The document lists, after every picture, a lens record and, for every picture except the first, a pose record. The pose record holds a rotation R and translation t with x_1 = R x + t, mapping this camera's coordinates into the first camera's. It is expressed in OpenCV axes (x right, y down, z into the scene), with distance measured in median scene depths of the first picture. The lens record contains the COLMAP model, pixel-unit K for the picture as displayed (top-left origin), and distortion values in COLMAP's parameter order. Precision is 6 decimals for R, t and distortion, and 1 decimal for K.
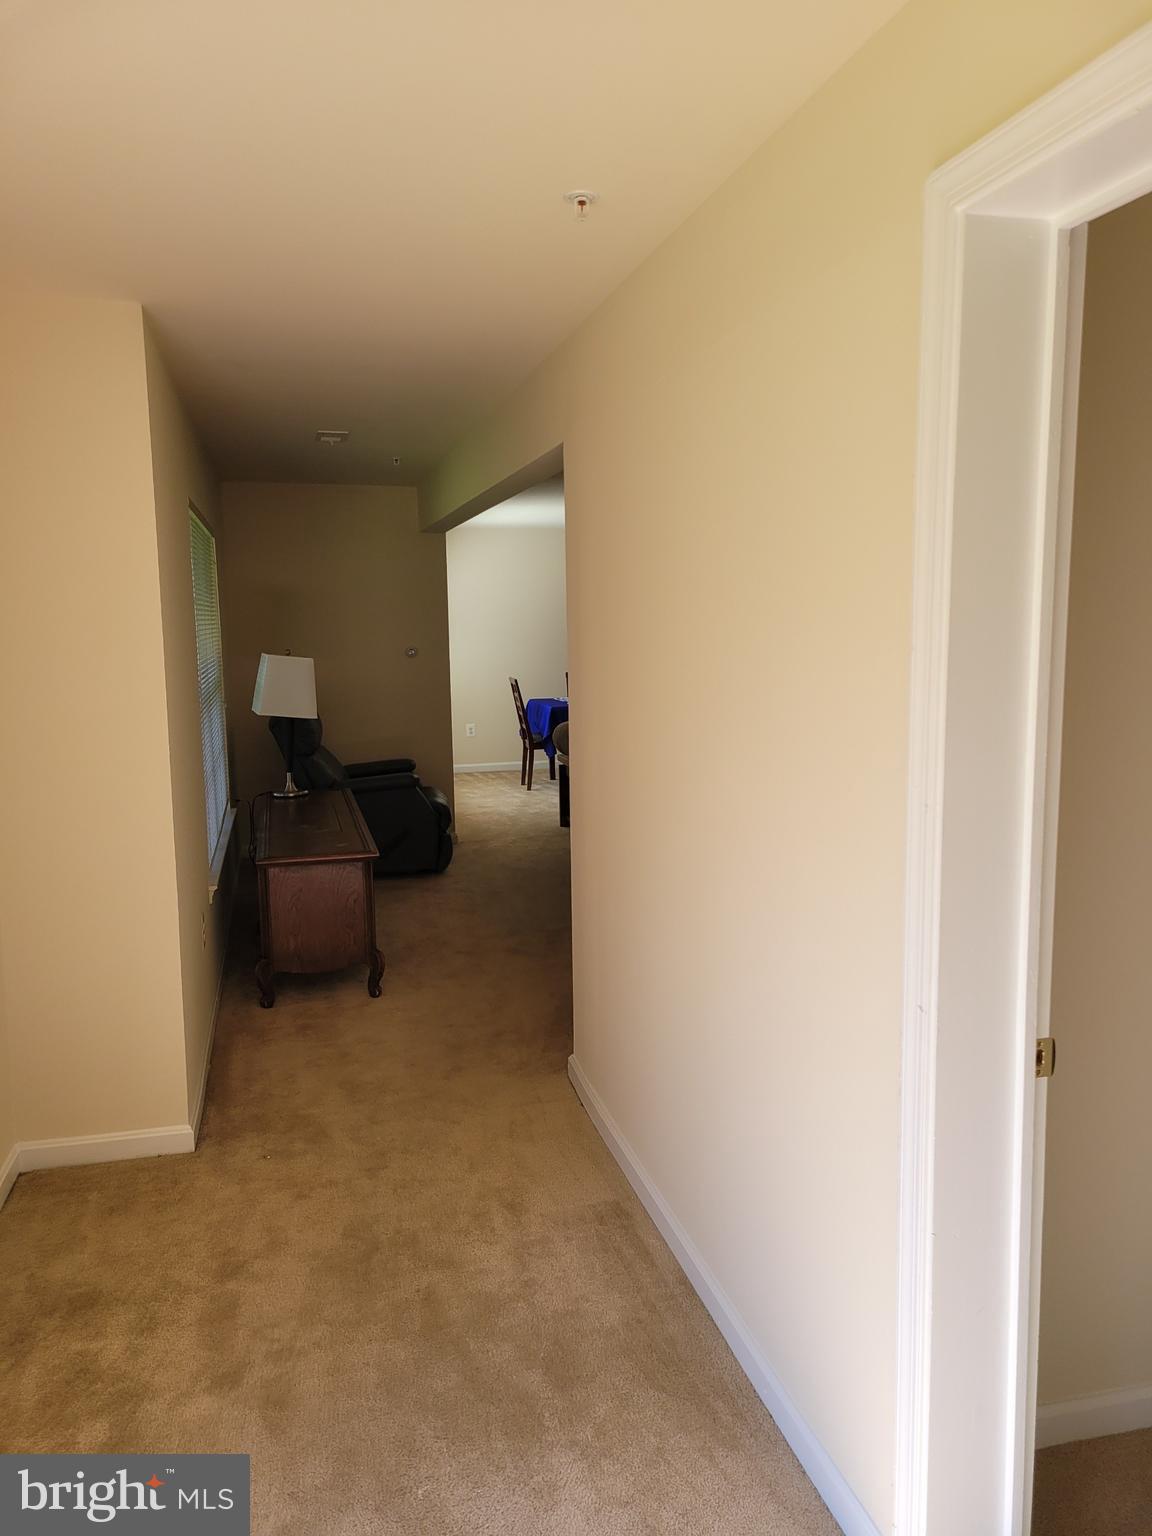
lens RADIAL K [[1160.7, 0, 576.0], [0, 1160.7, 768.0], [0, 0, 1]] dist [0.034230, -0.003519]
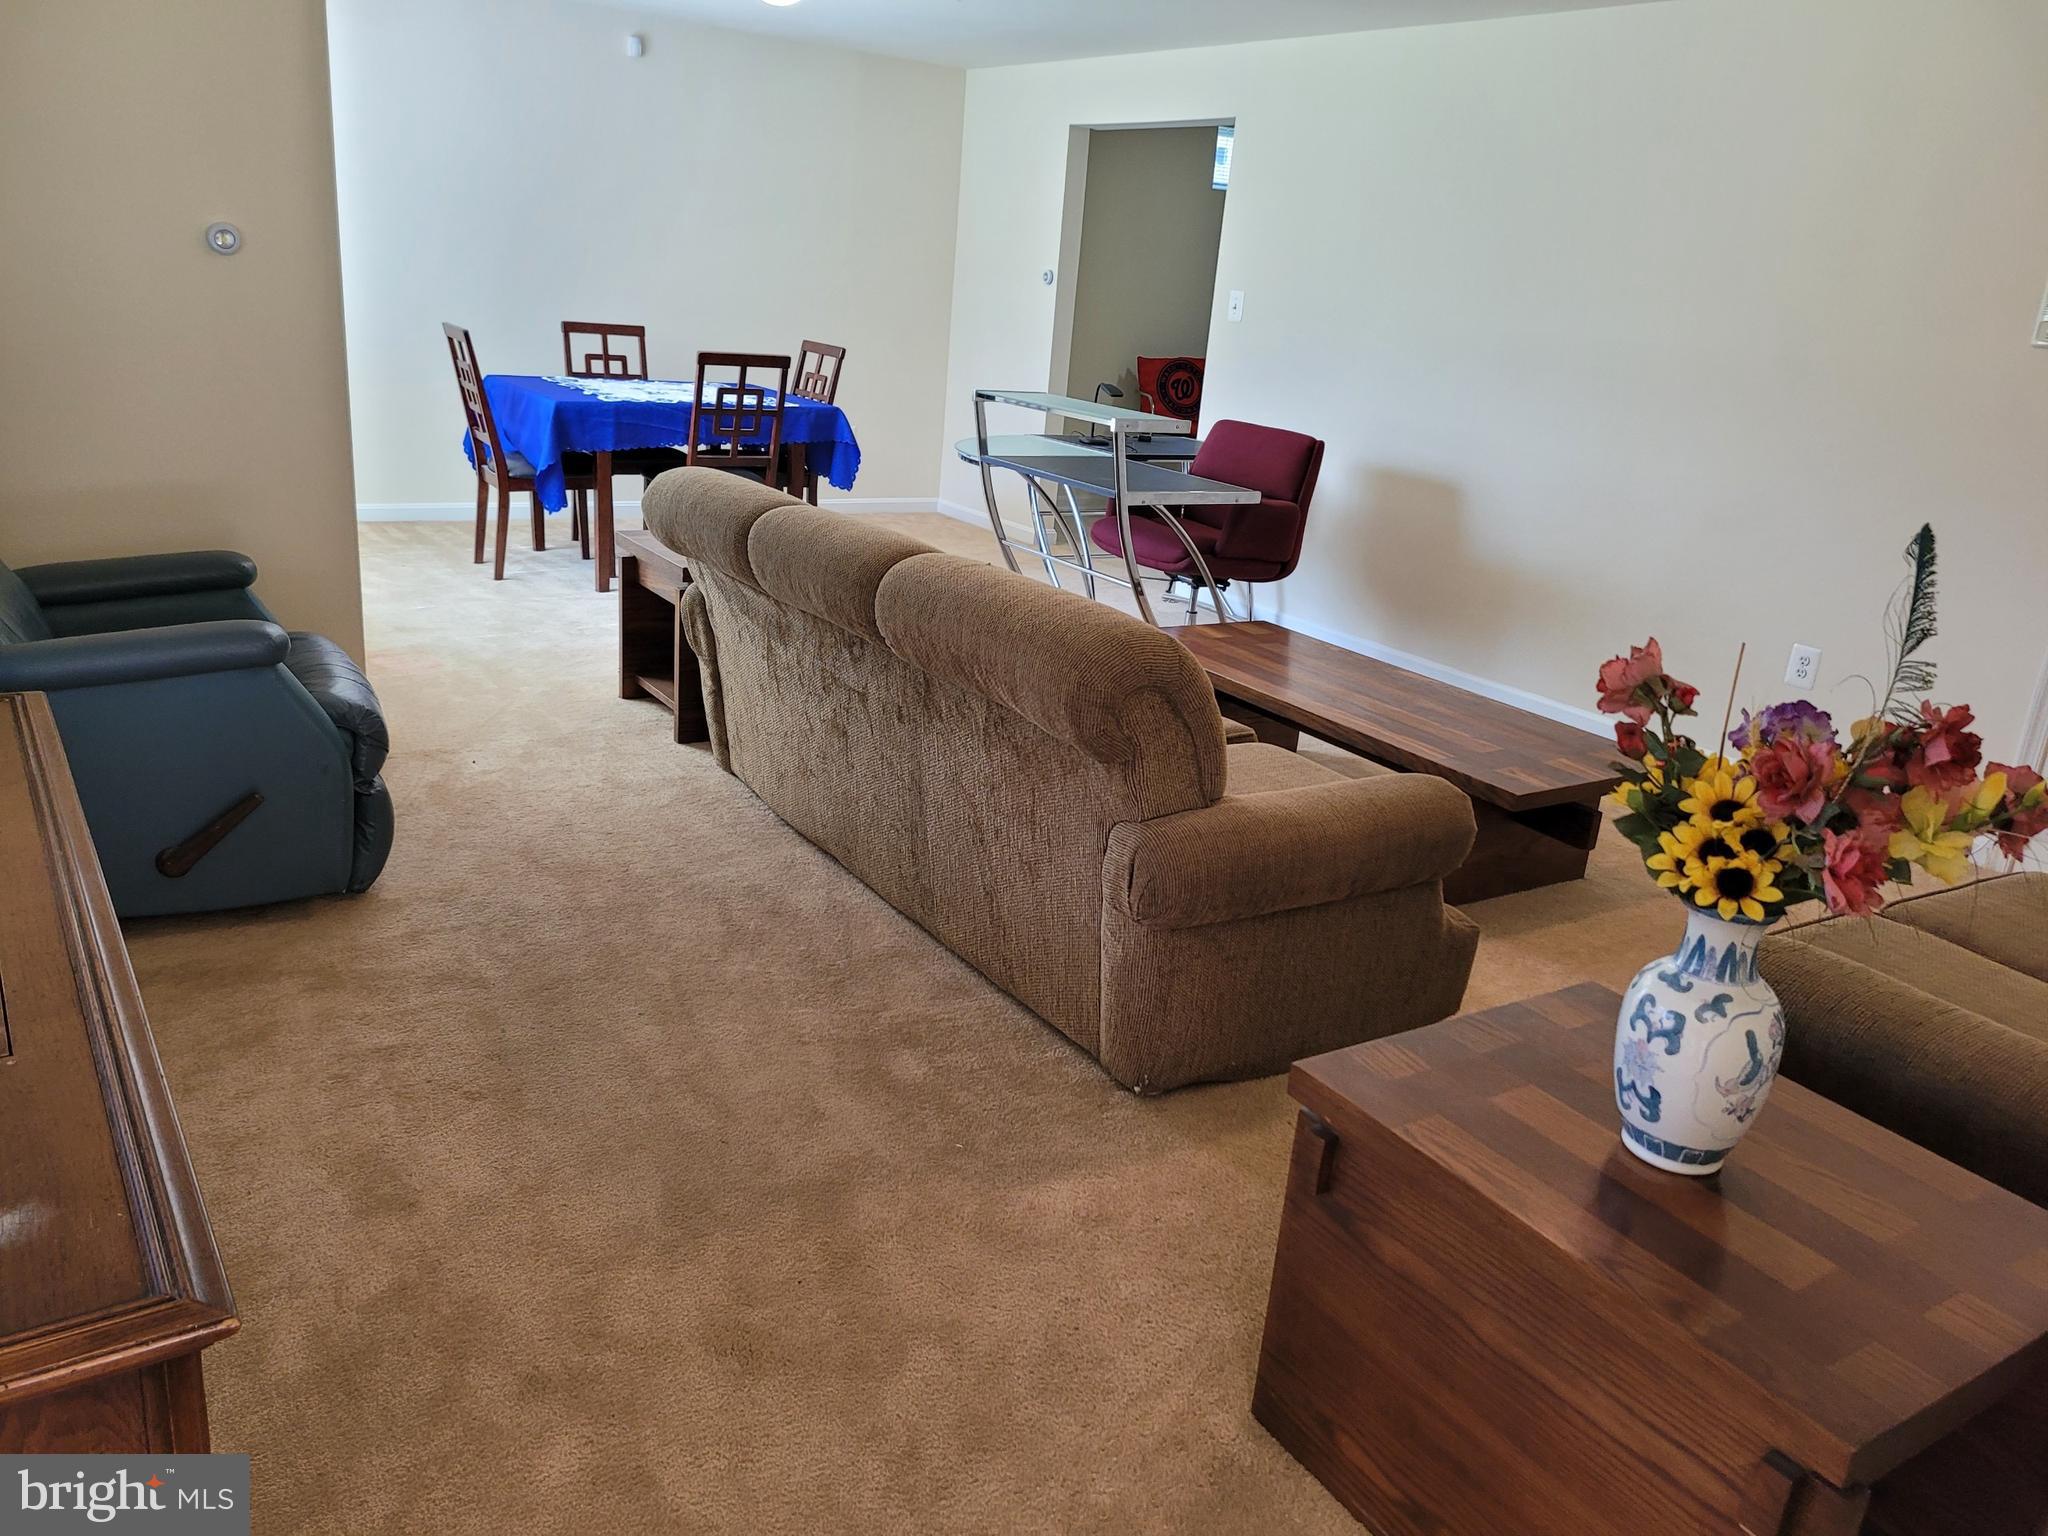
lens RADIAL K [[1547.7, 0, 1024.0], [0, 1547.7, 768.0], [0, 0, 1]] dist [0.034230, -0.003519]
pose [[0.936443, -0.024637, 0.349954, -0.071505], [-0.045186, 0.980751, 0.189960, -0.038500], [-0.347898, -0.193700, 0.917304, 0.388023]]
